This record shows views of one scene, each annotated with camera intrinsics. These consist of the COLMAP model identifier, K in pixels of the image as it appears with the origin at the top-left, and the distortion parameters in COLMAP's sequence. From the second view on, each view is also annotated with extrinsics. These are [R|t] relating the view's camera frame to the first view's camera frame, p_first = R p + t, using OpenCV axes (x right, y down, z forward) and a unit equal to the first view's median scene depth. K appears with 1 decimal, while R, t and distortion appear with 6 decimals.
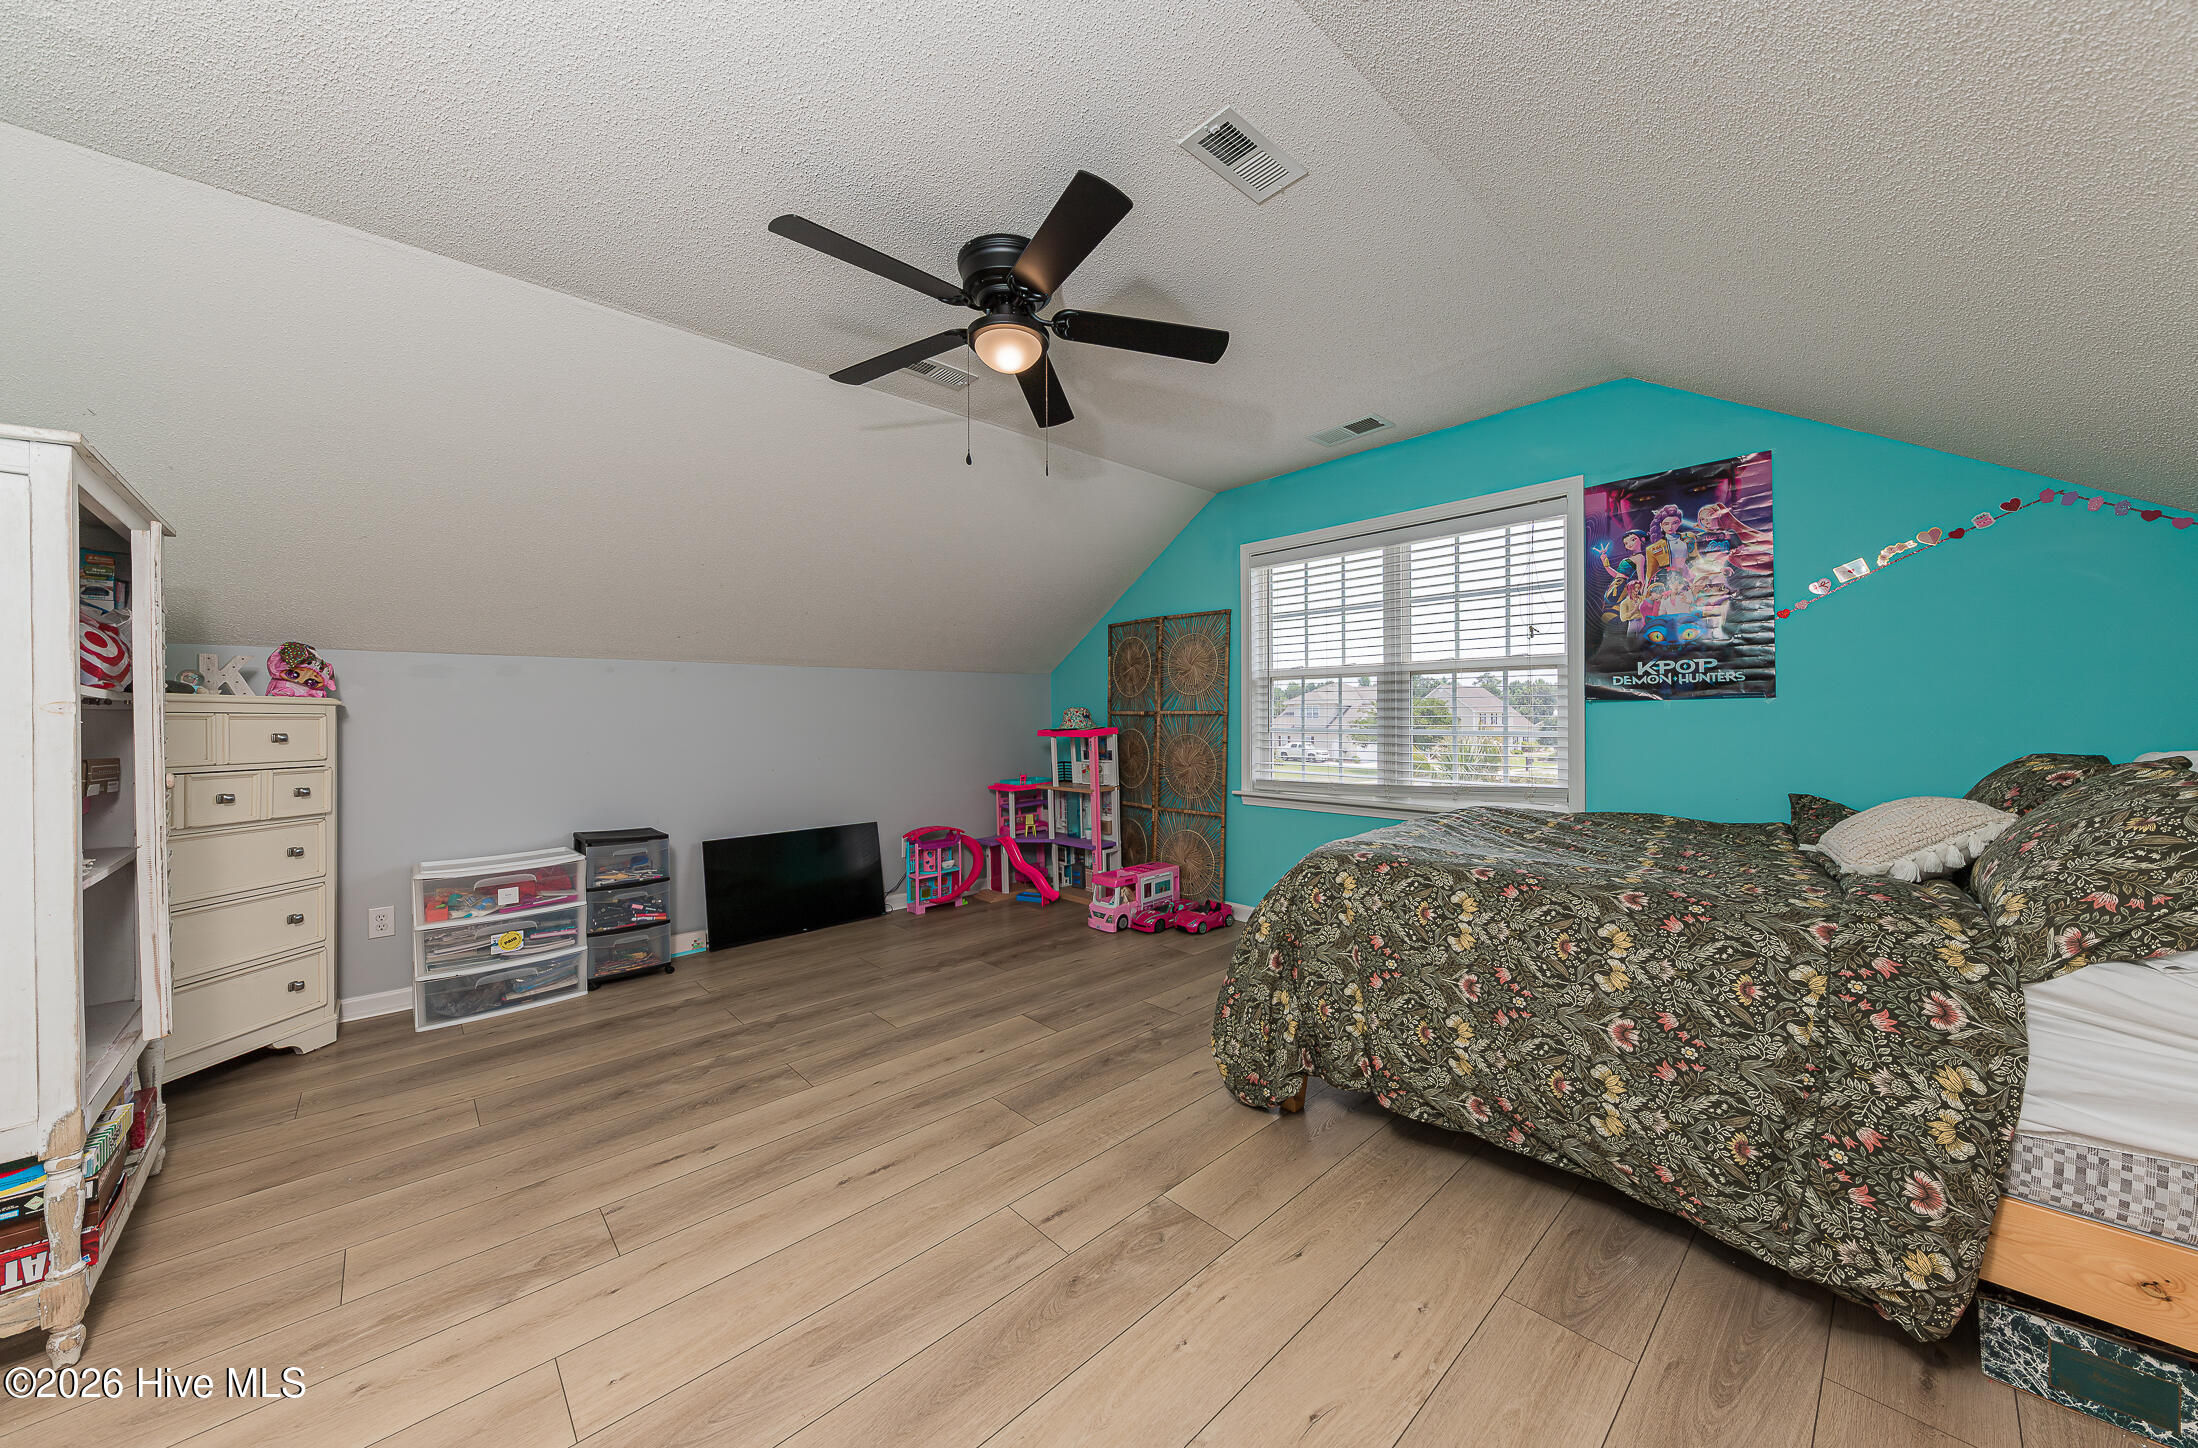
lens RADIAL K [[728.8, 0, 1104.3], [0, 728.8, 716.9], [0, 0, 1]] dist [-0.012794, -0.000009]
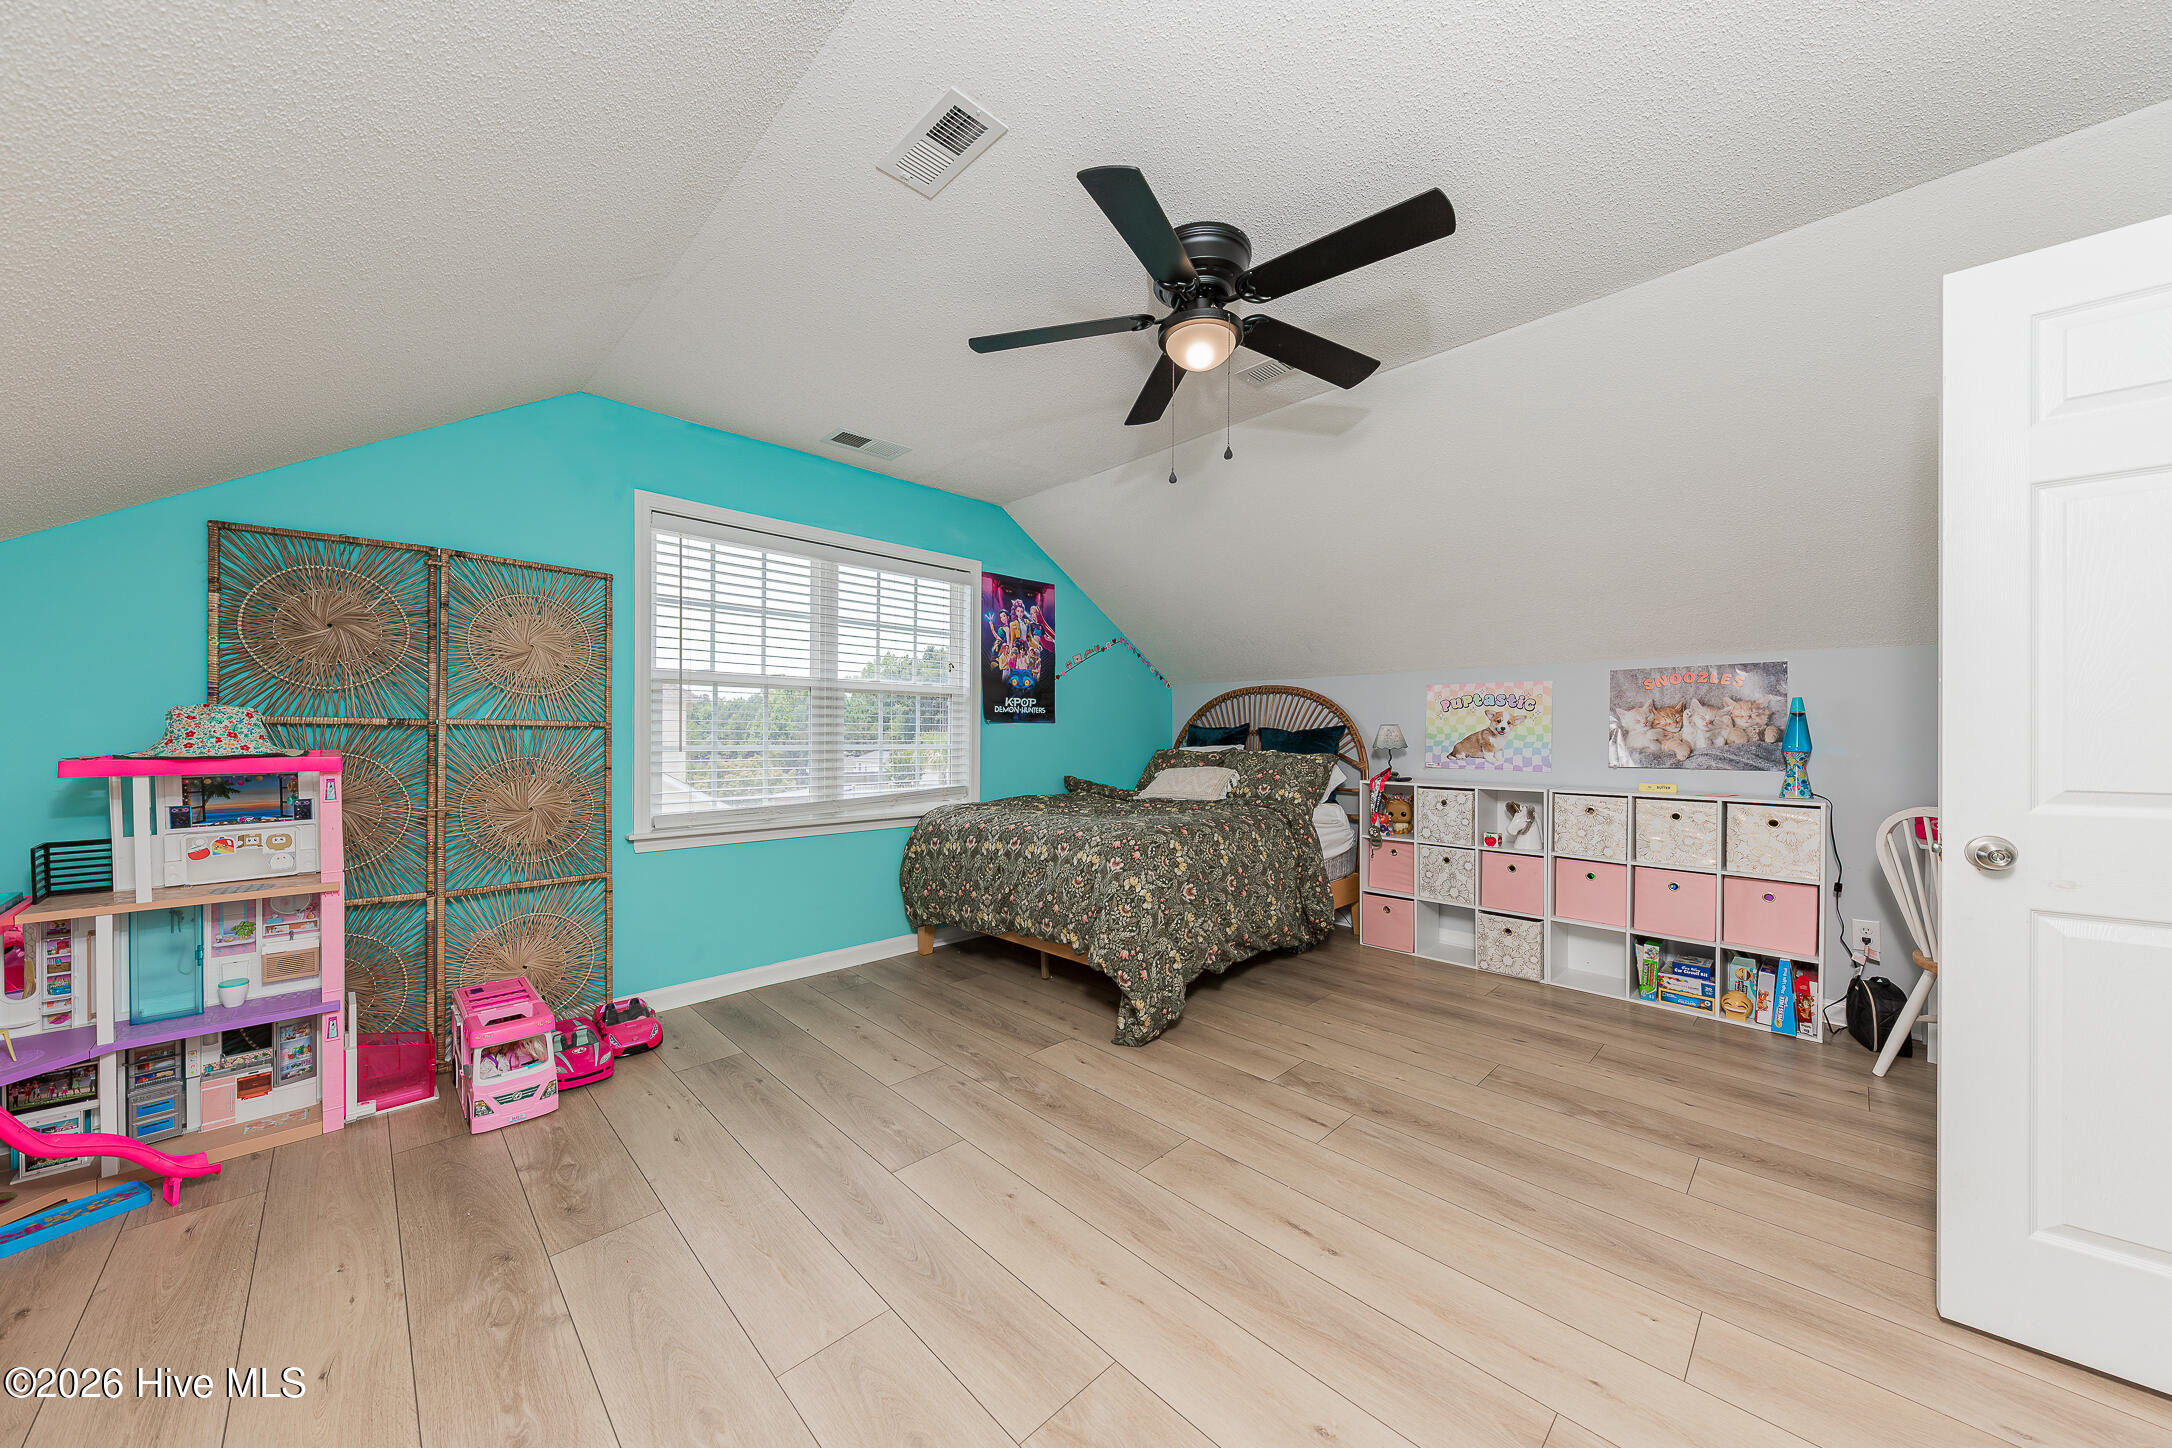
lens RADIAL K [[740.8, 0, 1088.2], [0, 740.8, 735.3], [0, 0, 1]] dist [0.006540, -0.005785]
pose [[-0.016716, 0.001032, 0.999860, -0.794866], [-0.006219, 0.999980, -0.001136, 0.004140], [-0.999841, -0.006238, -0.016709, 0.825784]]
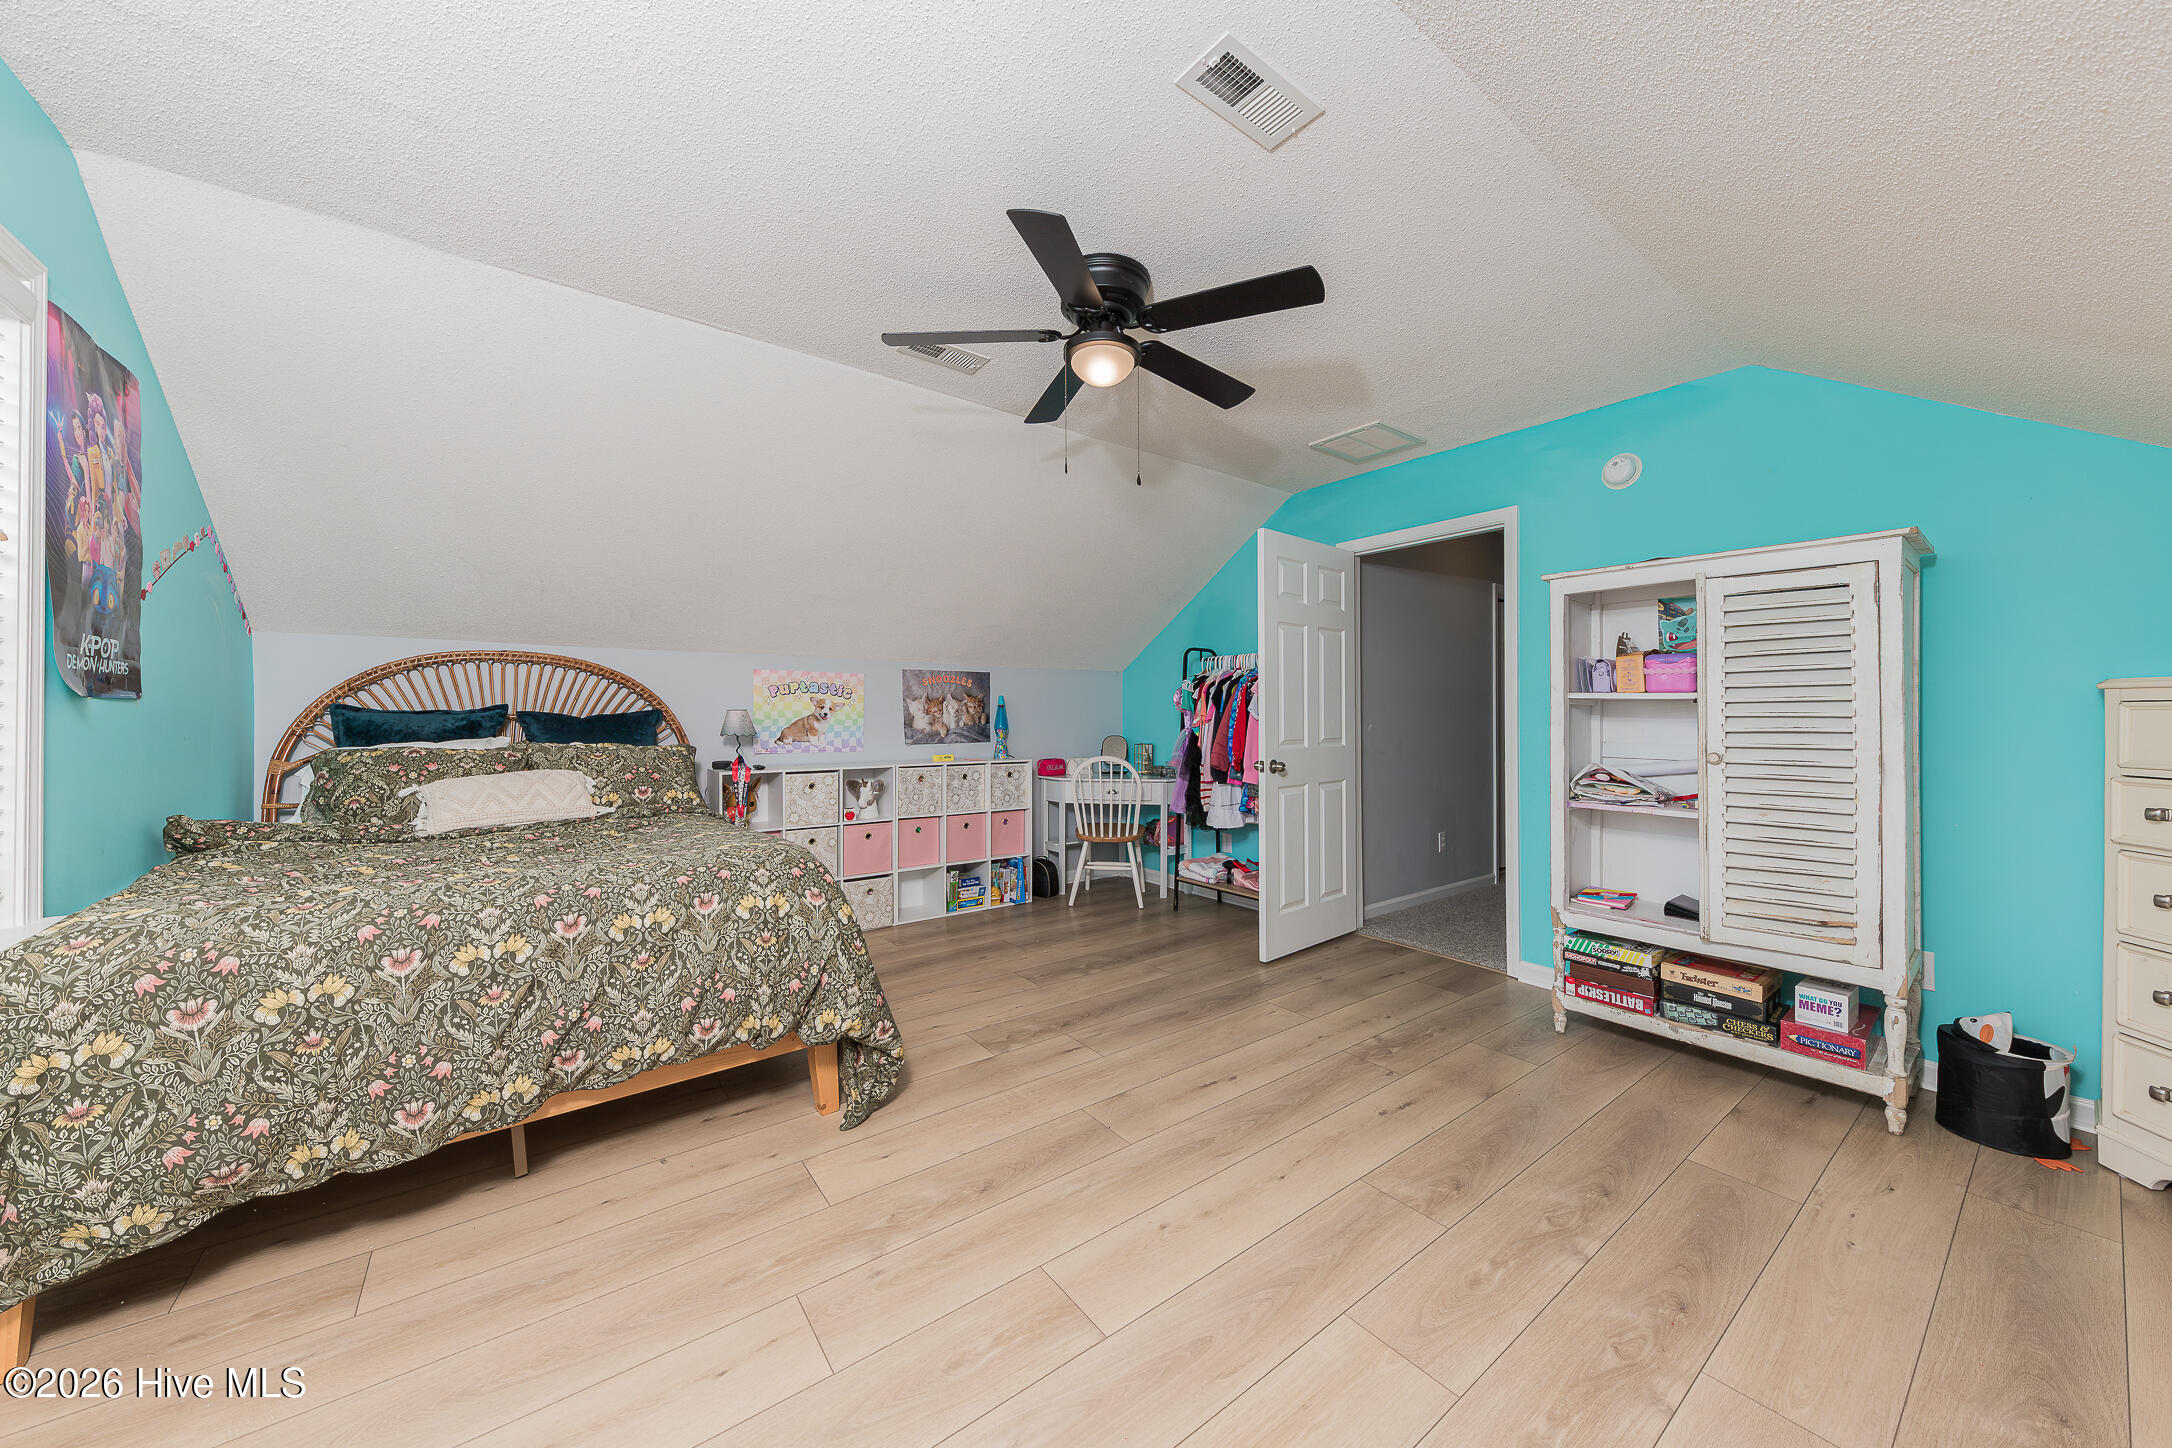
lens RADIAL K [[753.0, 0, 1093.5], [0, 753.0, 715.5], [0, 0, 1]] dist [0.001842, -0.005545]
pose [[-0.994162, 0.006410, 0.107706, -0.165912], [0.005527, 0.999949, -0.008489, 0.004034], [-0.107755, -0.007844, -0.994146, 1.475694]]
